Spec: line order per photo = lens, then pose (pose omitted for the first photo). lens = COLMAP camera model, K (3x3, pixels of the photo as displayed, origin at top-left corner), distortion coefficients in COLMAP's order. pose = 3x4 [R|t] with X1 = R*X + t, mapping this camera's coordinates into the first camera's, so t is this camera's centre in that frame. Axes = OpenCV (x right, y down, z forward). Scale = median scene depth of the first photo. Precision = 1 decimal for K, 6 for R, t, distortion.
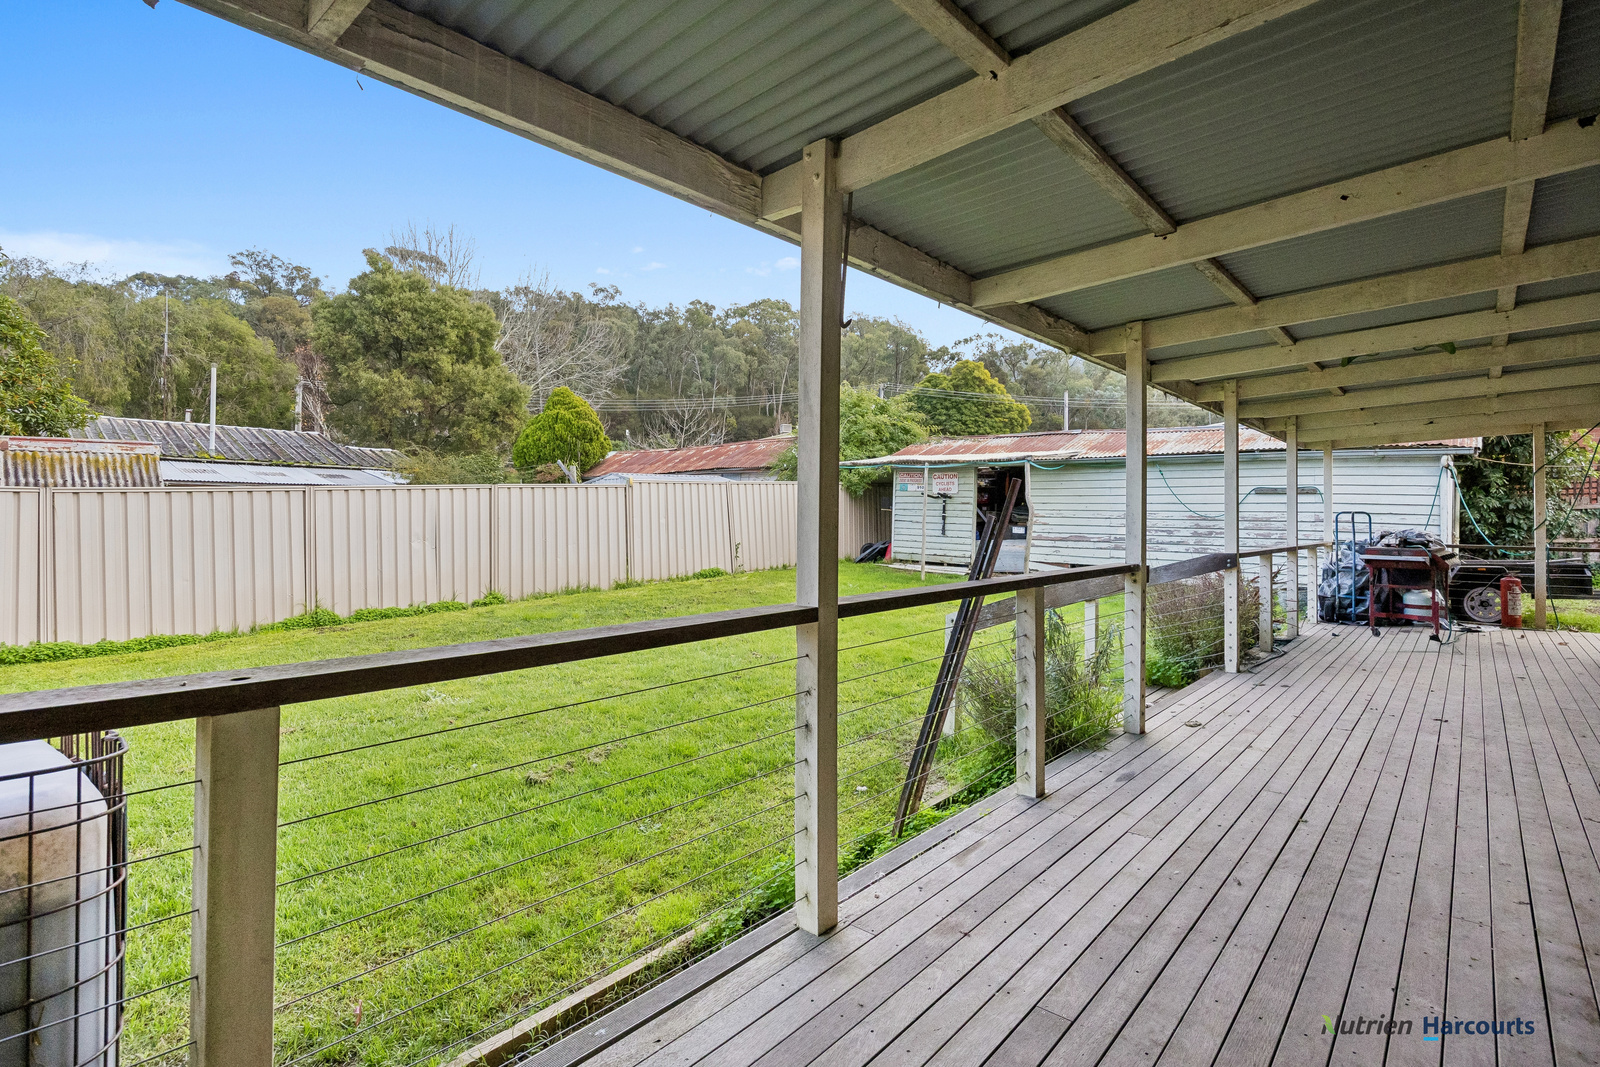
lens RADIAL K [[765.6, 0, 809.7], [0, 765.6, 492.1], [0, 0, 1]] dist [-0.018067, 0.000192]
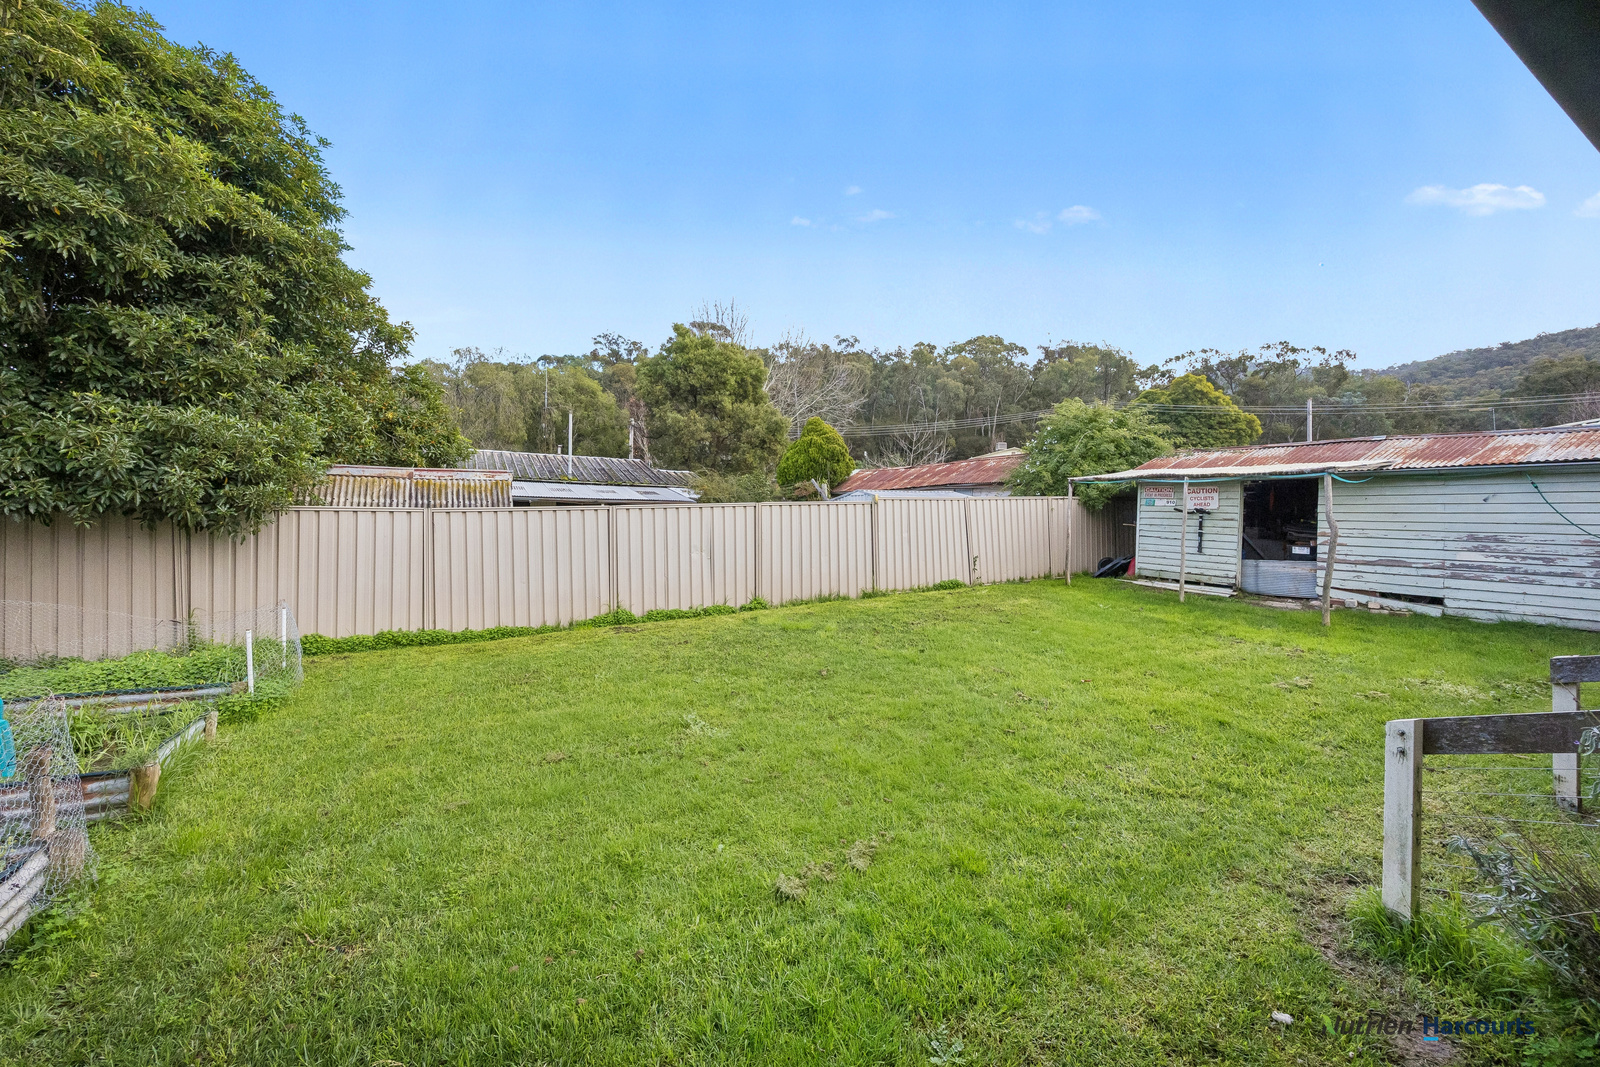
lens RADIAL K [[624.4, 0, 793.4], [0, 624.4, 501.8], [0, 0, 1]] dist [-0.000779, -0.000115]
pose [[0.940414, -0.001353, -0.340030, -0.019197], [0.001671, 0.999998, 0.000643, -0.004407], [0.340028, -0.001173, 0.940415, 0.056915]]
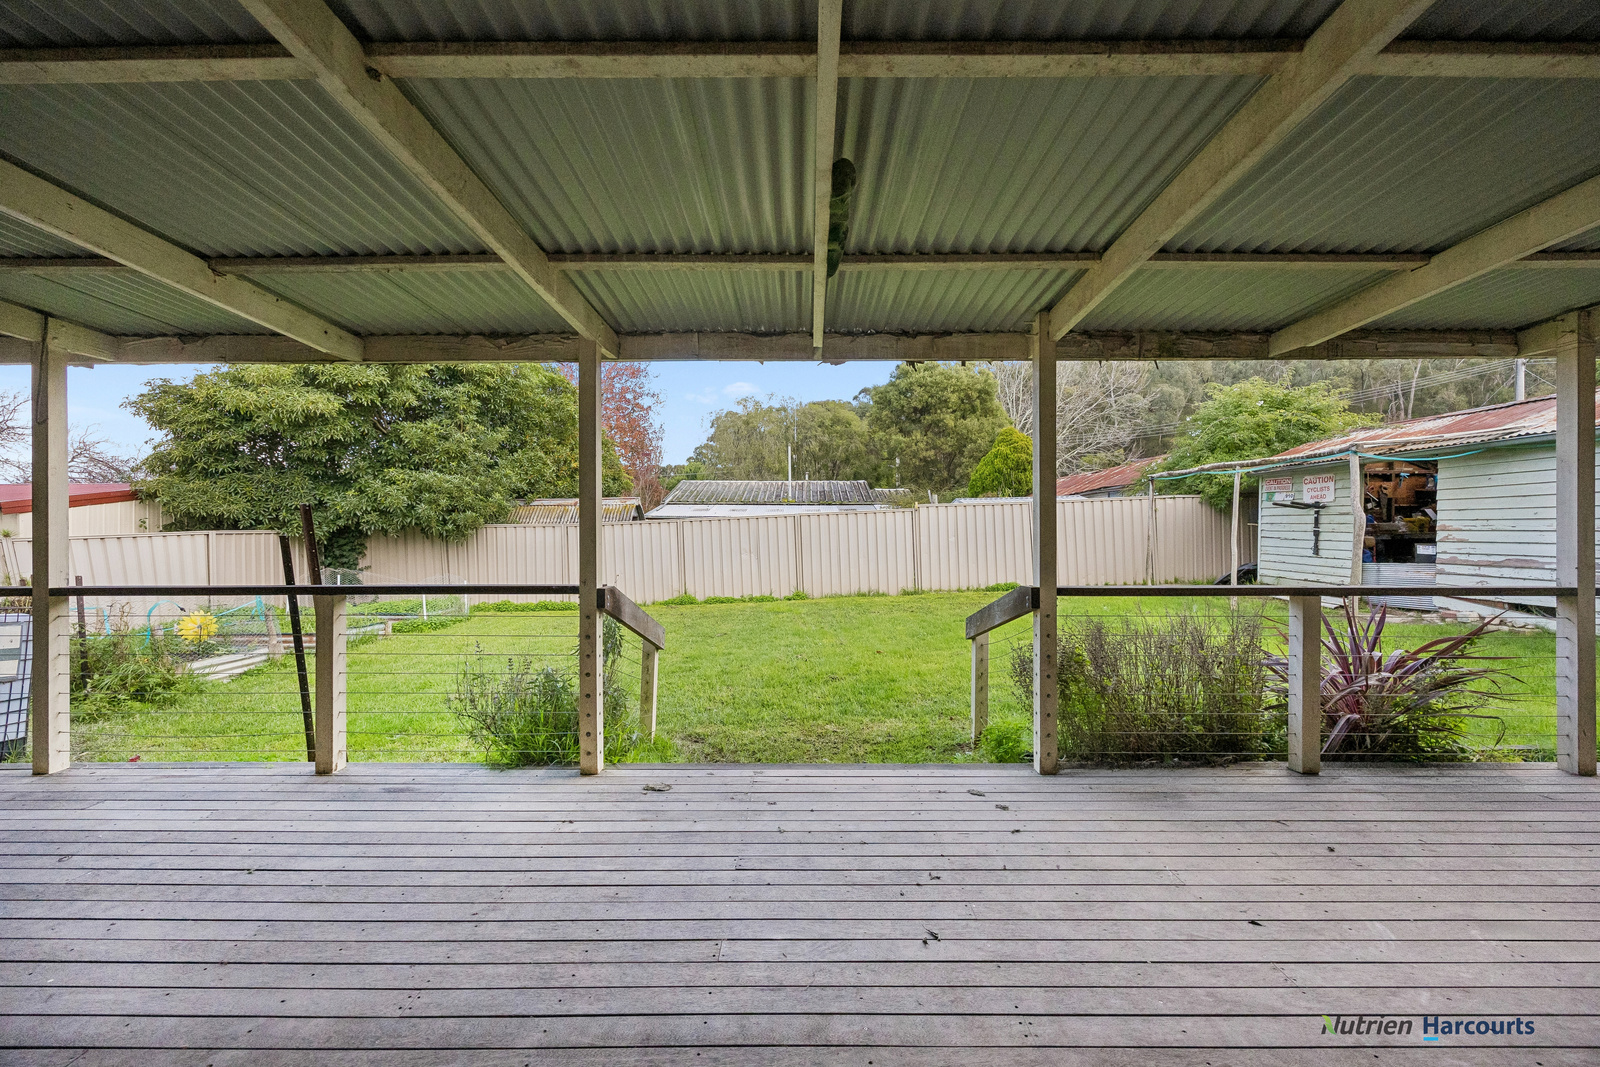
lens RADIAL K [[616.6, 0, 800.0], [0, 616.6, 533.5], [0, 0, 1]] dist [-0.000471, -0.000168]
pose [[0.659550, -0.011494, -0.751572, 0.164436], [0.032577, 0.999381, 0.013304, 0.004526], [0.750954, -0.033259, 0.659516, 0.102644]]
